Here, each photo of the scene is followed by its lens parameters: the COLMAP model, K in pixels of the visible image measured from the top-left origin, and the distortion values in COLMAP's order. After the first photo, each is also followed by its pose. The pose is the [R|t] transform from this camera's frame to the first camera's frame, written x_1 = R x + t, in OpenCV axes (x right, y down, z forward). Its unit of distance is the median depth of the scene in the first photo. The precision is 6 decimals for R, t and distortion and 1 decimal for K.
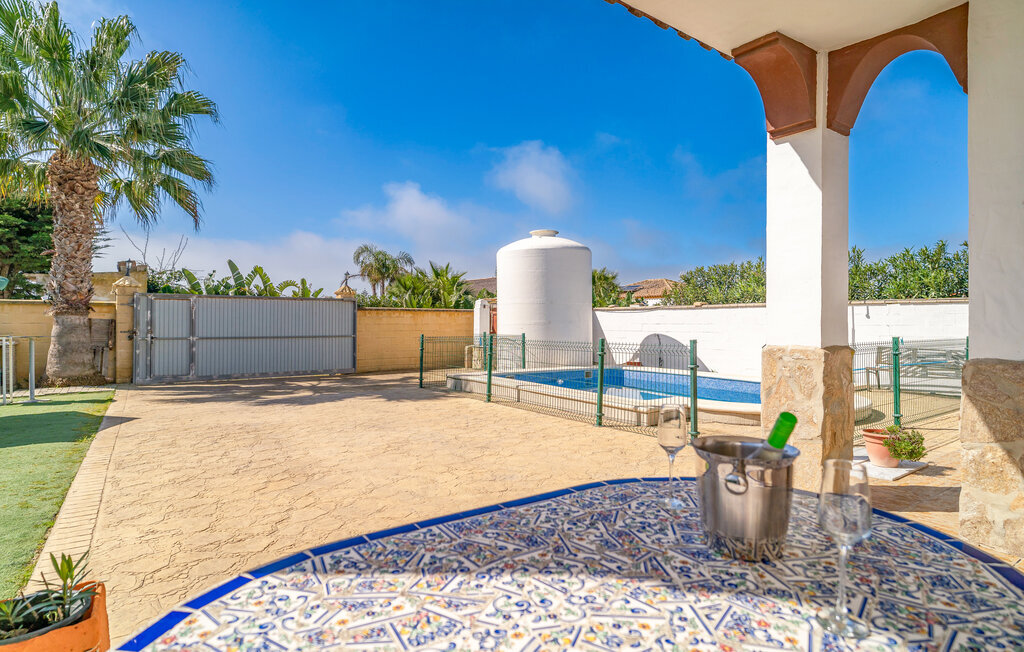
lens RADIAL K [[535.7, 0, 516.2], [0, 535.7, 313.2], [0, 0, 1]] dist [-0.001433, 0.000378]
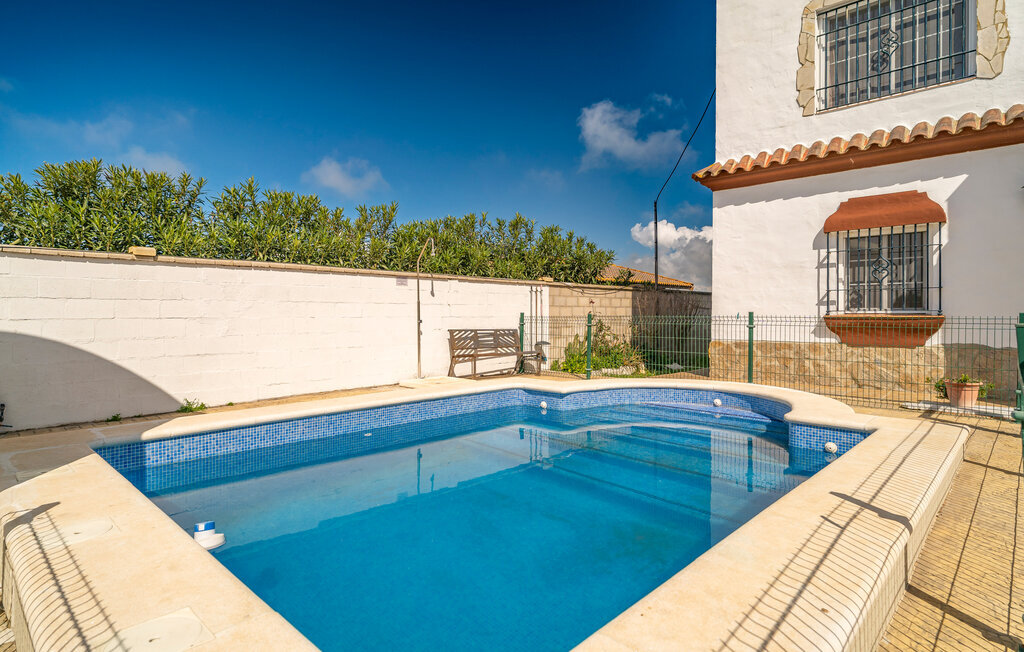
lens RADIAL K [[535.7, 0, 516.2], [0, 535.7, 313.2], [0, 0, 1]] dist [-0.001433, 0.000378]
pose [[-0.224112, -0.000723, 0.974563, -0.130379], [-0.015048, 0.999883, -0.002719, 0.027398], [-0.974447, -0.015275, -0.224096, 0.809990]]
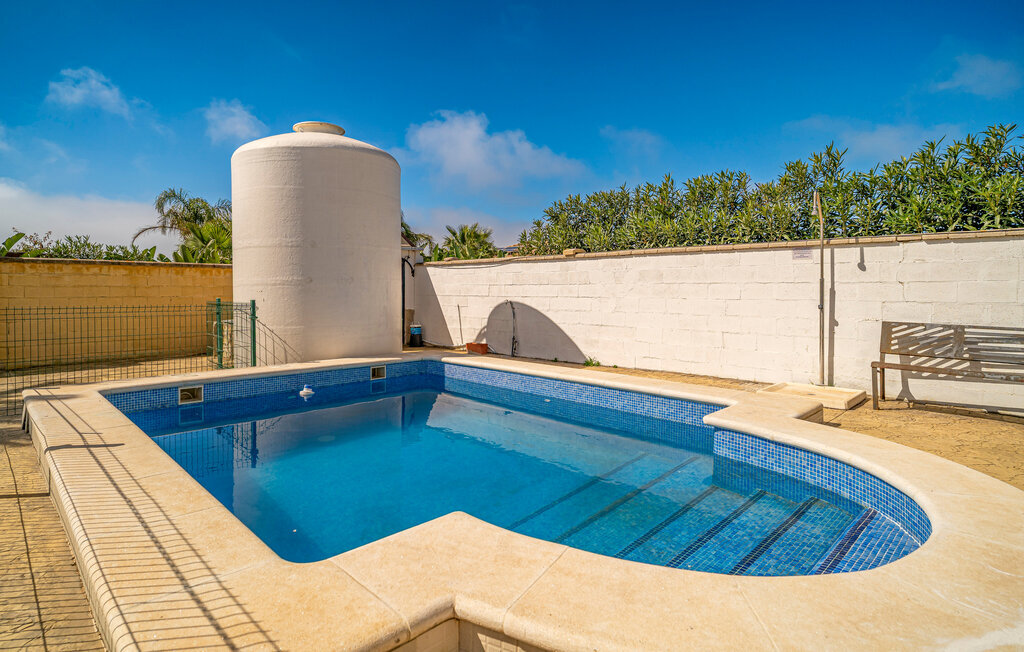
lens RADIAL K [[546.4, 0, 514.2], [0, 546.4, 307.7], [0, 0, 1]] dist [-0.004626, 0.000242]
pose [[0.980387, -0.006145, 0.196985, 0.151851], [-0.003379, 0.998843, 0.047974, 0.016665], [-0.197051, -0.047699, 0.979232, 0.391881]]
